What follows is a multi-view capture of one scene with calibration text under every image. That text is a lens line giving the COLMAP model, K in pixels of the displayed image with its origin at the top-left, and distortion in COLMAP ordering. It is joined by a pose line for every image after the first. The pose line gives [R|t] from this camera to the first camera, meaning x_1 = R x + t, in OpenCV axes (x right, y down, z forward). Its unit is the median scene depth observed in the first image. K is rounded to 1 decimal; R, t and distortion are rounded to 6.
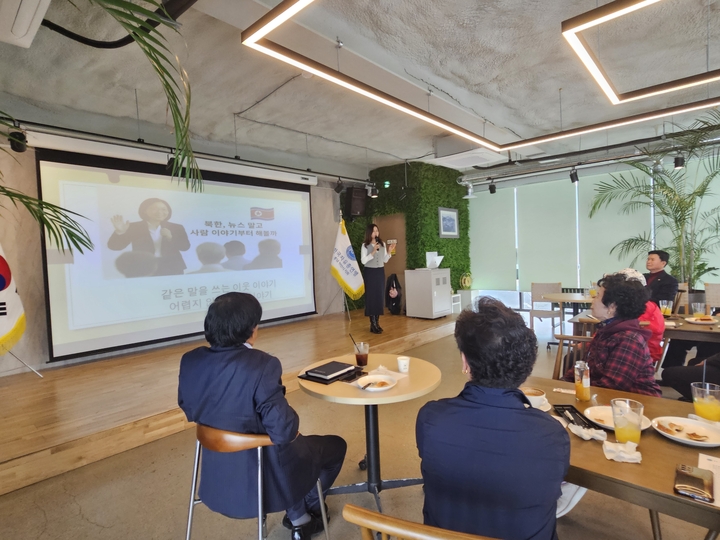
lens RADIAL K [[388.0, 0, 360.0], [0, 388.0, 270.0], [0, 0, 1]] dist [0.000270, 0.000372]
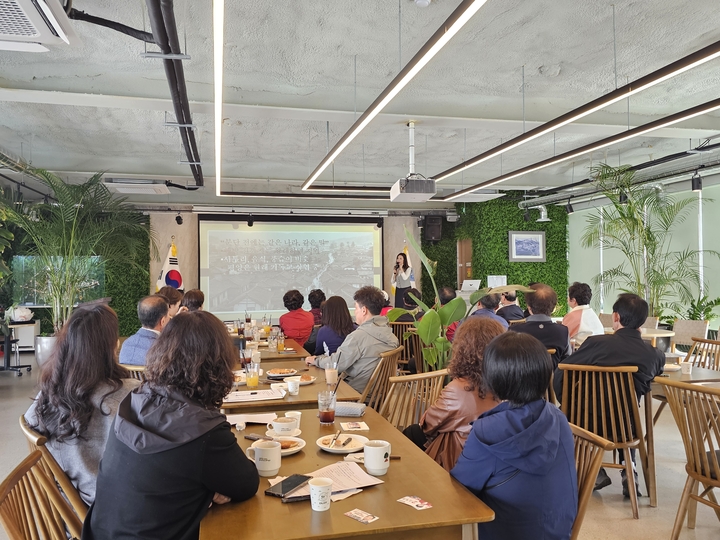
lens RADIAL K [[574.7, 0, 360.0], [0, 574.7, 270.0], [0, 0, 1]] dist [0.097975, -0.127338]
pose [[0.823289, 0.027963, -0.566933, 0.828590], [-0.047900, 0.998646, -0.020303, -0.014662], [0.565598, 0.043871, 0.823514, -0.502685]]
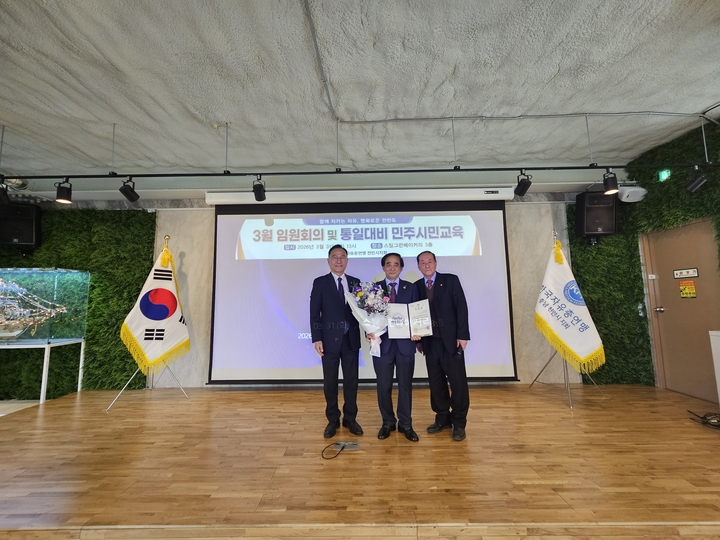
lens RADIAL K [[294.4, 0, 360.0], [0, 294.4, 270.0], [0, 0, 1]] dist [-0.002911, -0.000342]
pose [[0.659809, -0.045846, -0.750034, 0.104084], [-0.042096, 0.994314, -0.097809, -0.020017], [0.750253, 0.096109, 0.654128, 0.438990]]
